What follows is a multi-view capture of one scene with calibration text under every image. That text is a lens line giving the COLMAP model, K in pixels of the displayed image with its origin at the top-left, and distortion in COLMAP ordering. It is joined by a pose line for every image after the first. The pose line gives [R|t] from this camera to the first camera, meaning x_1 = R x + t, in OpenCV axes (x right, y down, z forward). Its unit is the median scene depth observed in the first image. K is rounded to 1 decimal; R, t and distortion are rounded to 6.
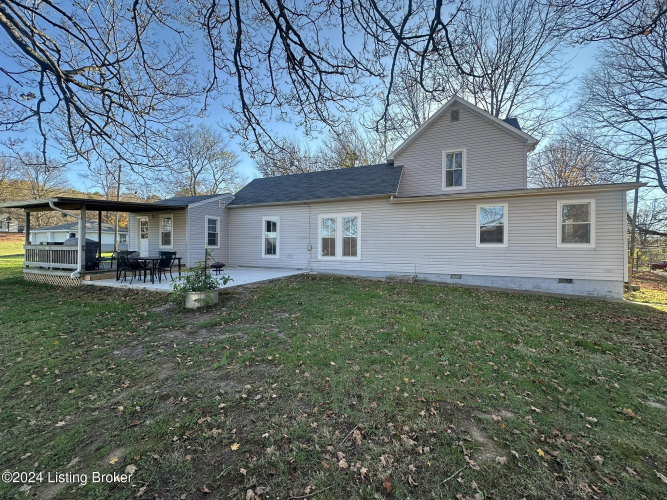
lens RADIAL K [[267.5, 0, 330.1], [0, 267.5, 247.2], [0, 0, 1]] dist [0.000180, 0.000351]
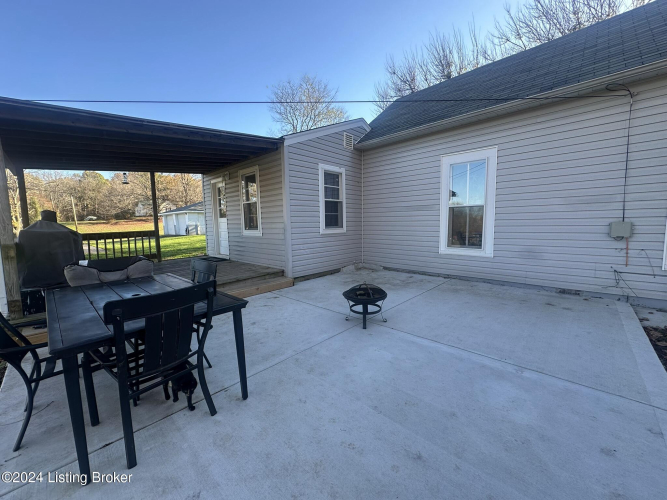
lens RADIAL K [[267.5, 0, 334.2], [0, 267.5, 250.4], [0, 0, 1]] dist [0.000180, 0.000351]
pose [[0.938713, 0.011296, -0.344514, -0.271324], [0.025065, 0.994580, 0.100906, -0.014493], [0.343787, -0.103357, 0.933342, 0.543299]]
